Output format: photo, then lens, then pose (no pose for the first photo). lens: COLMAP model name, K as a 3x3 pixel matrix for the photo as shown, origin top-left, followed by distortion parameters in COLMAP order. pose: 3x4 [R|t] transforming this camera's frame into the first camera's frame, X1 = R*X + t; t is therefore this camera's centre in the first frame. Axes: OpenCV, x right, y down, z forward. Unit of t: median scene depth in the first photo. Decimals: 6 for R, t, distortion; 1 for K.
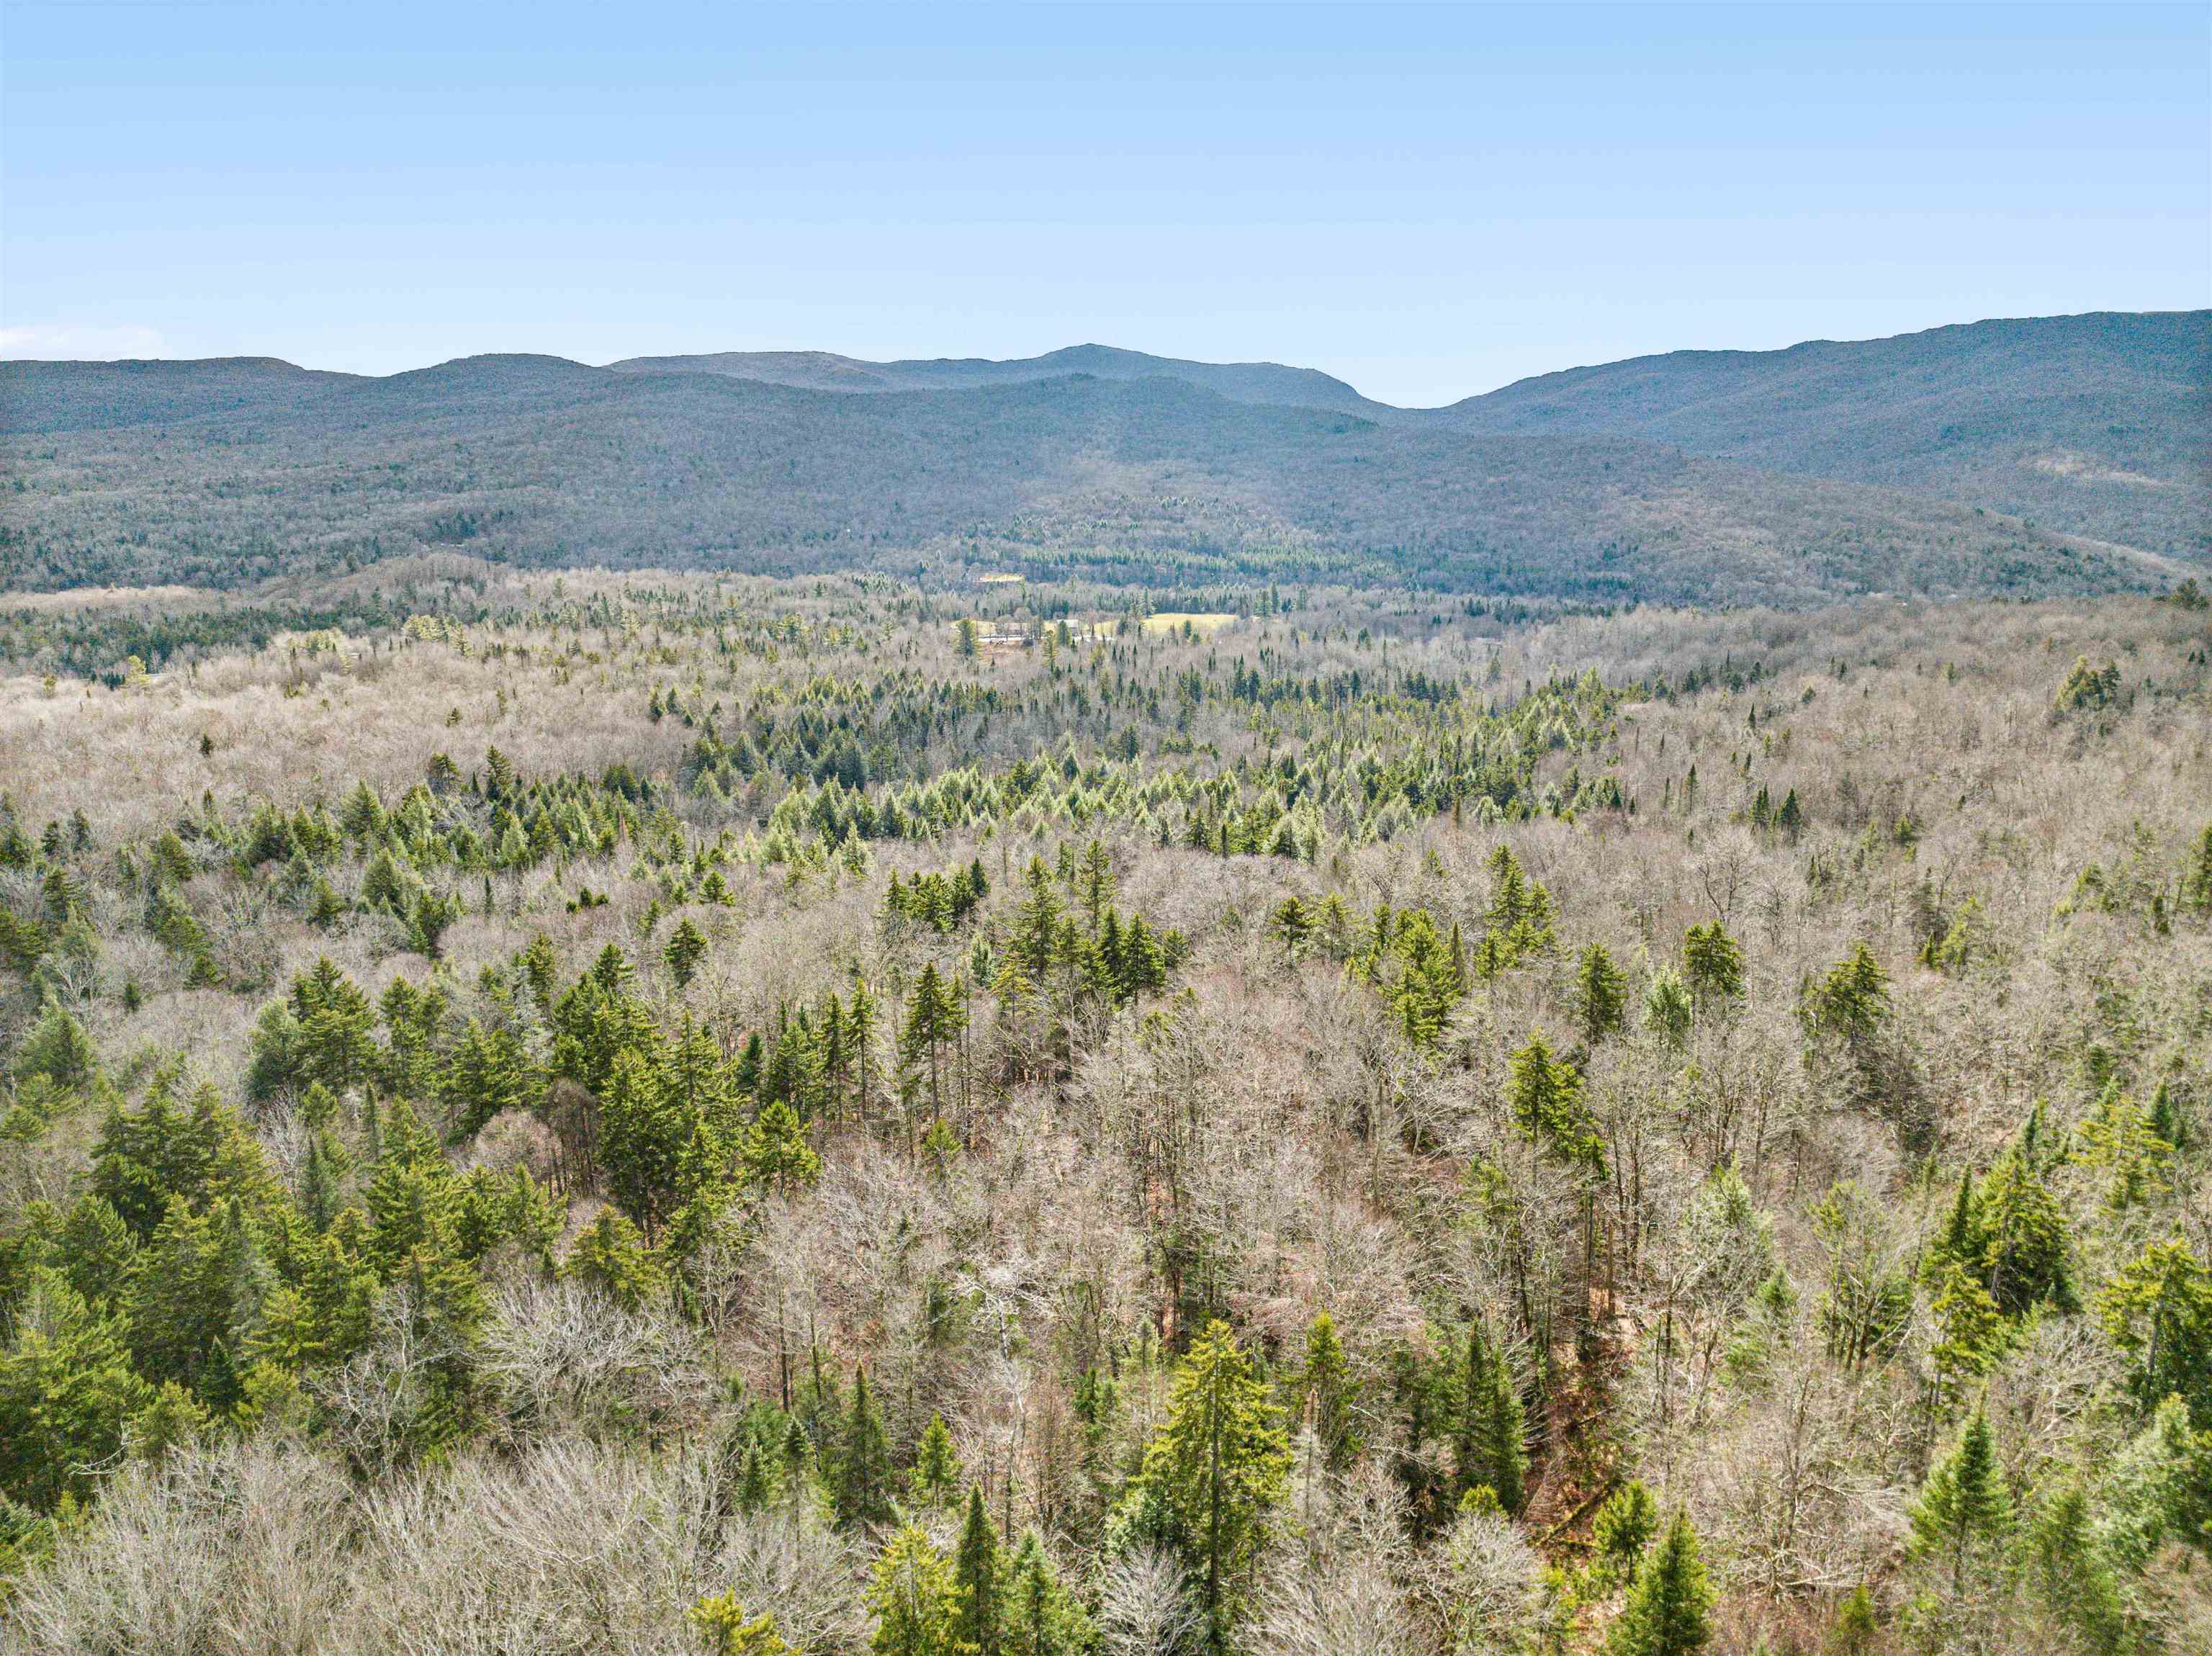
lens RADIAL K [[1559.3, 0, 1105.2], [0, 1559.3, 818.9], [0, 0, 1]] dist [-0.034576, 0.008853]
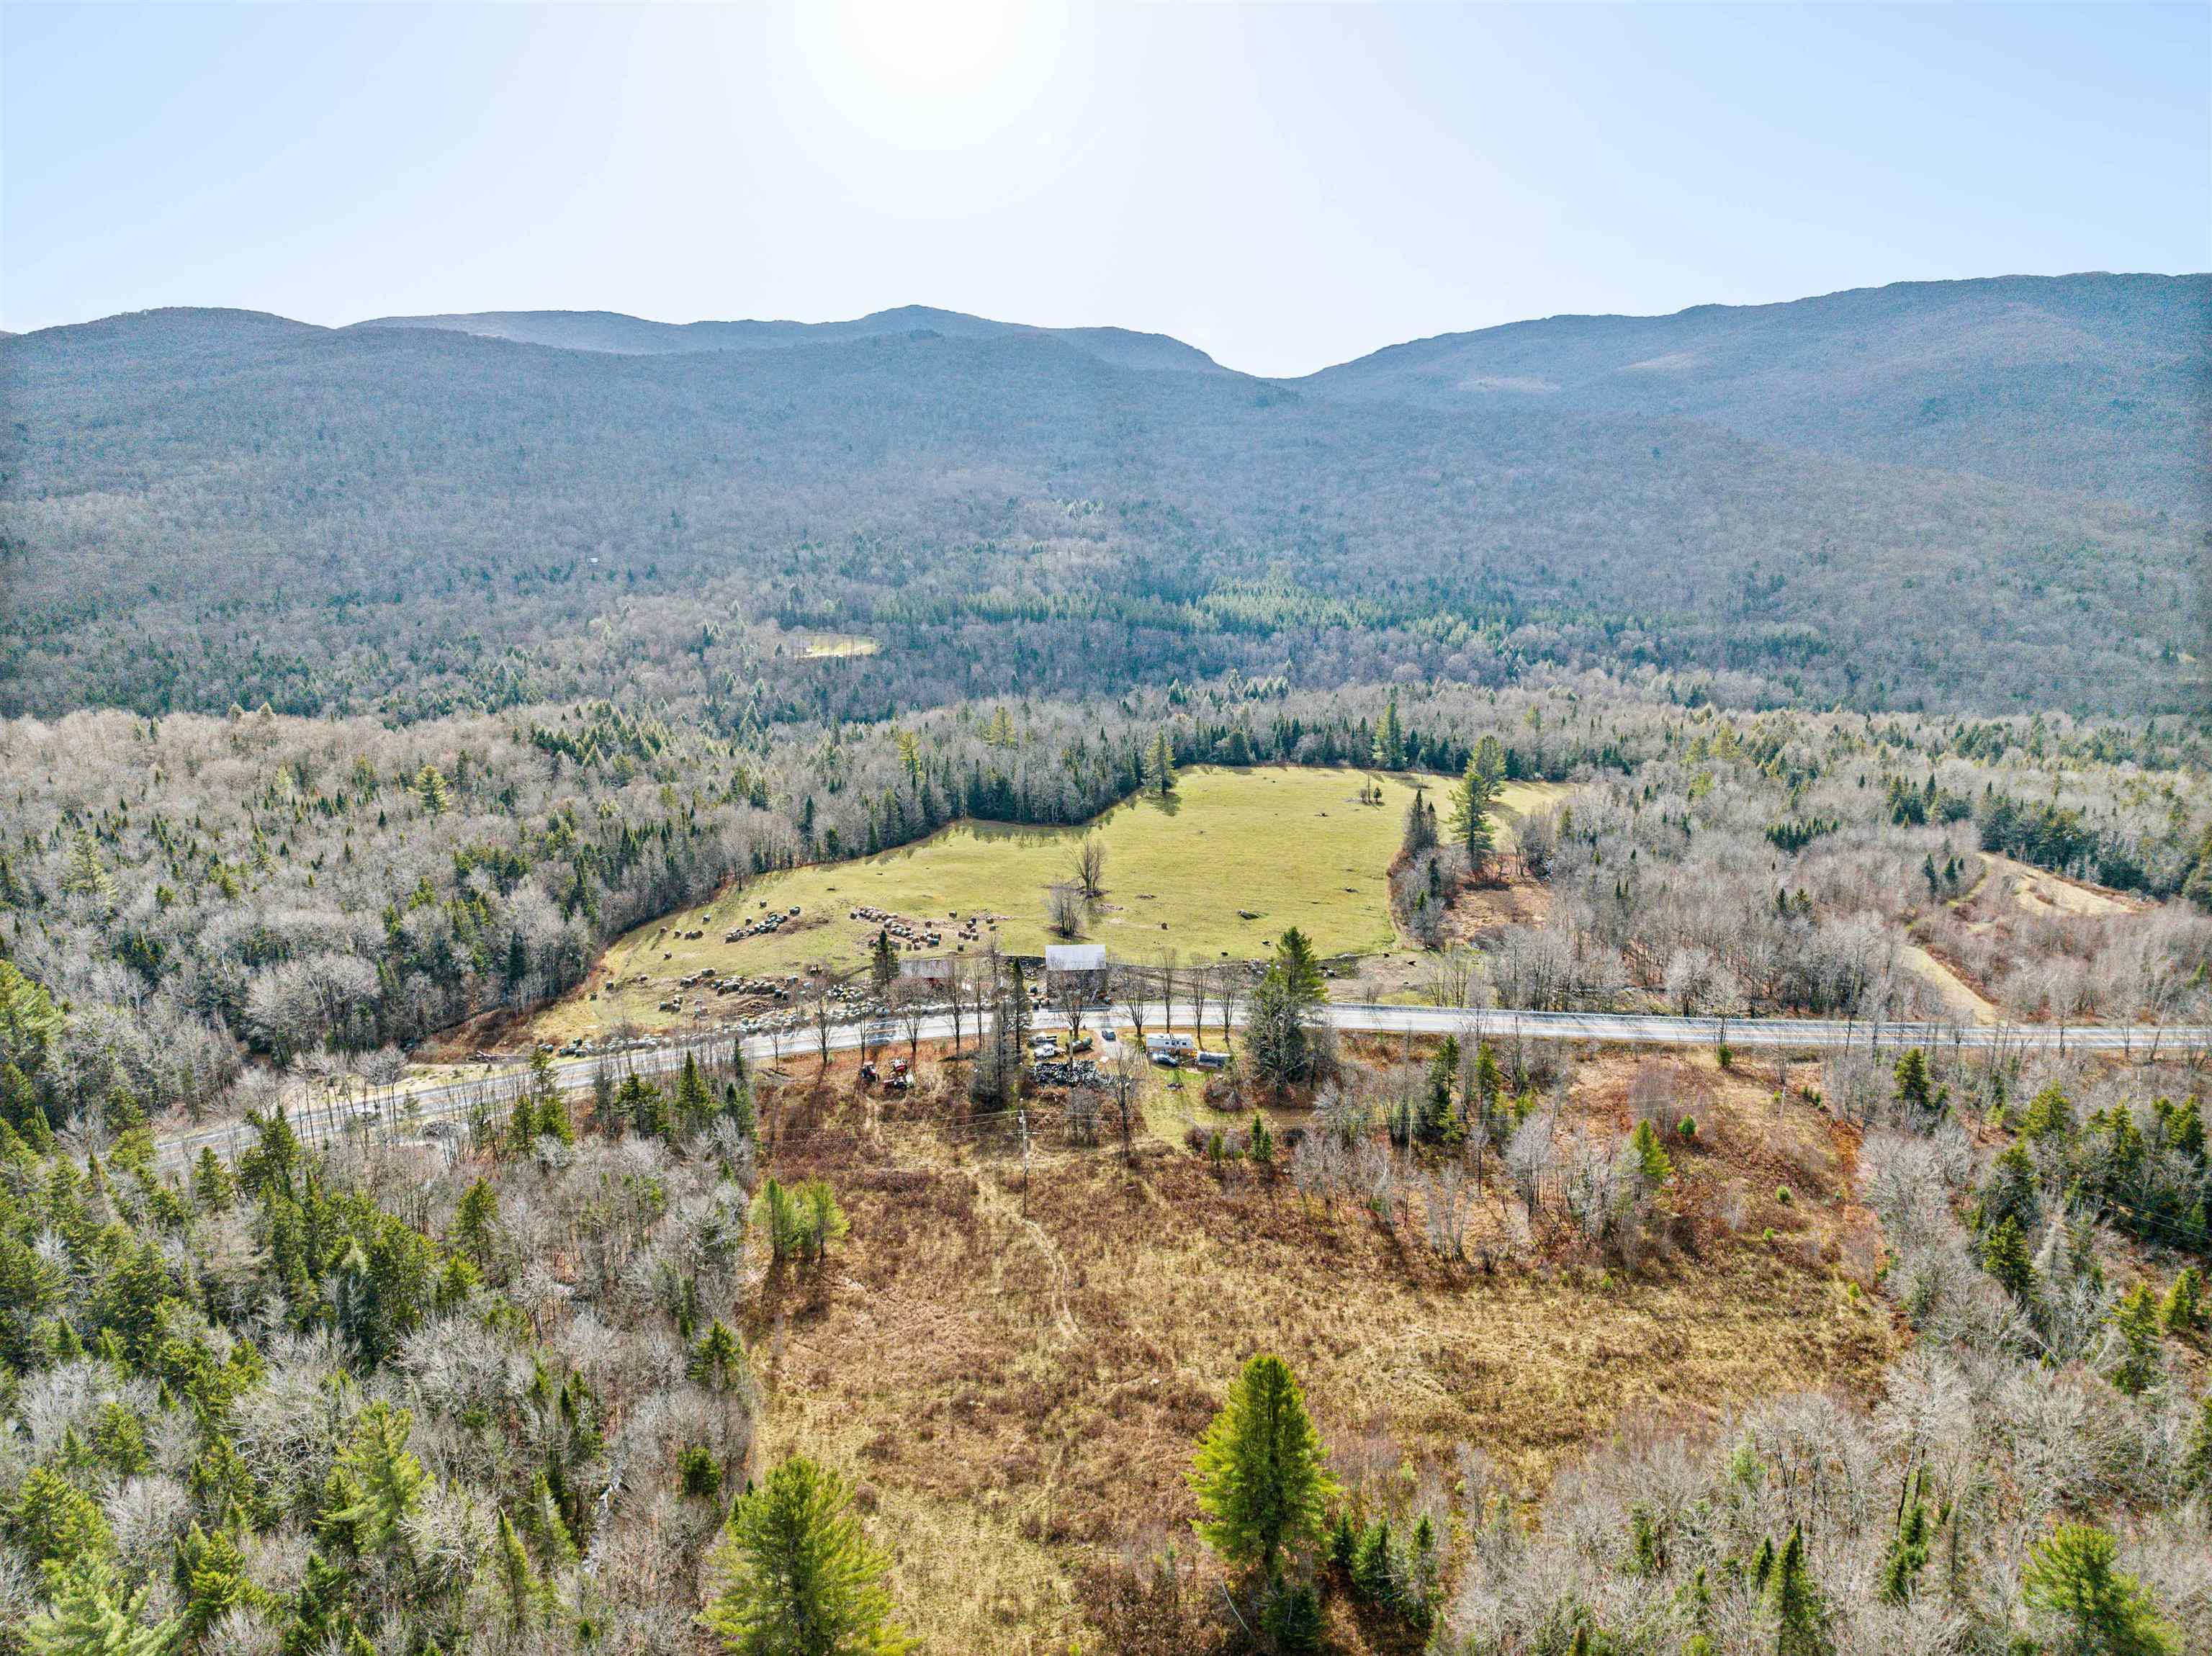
lens RADIAL K [[1559.3, 0, 1101.1], [0, 1559.3, 836.3], [0, 0, 1]] dist [-0.034576, 0.008853]
pose [[0.993851, -0.028252, 0.107063, -0.026225], [0.025315, 0.999268, 0.028694, -0.076356], [-0.107795, -0.025807, 0.993838, 0.304178]]
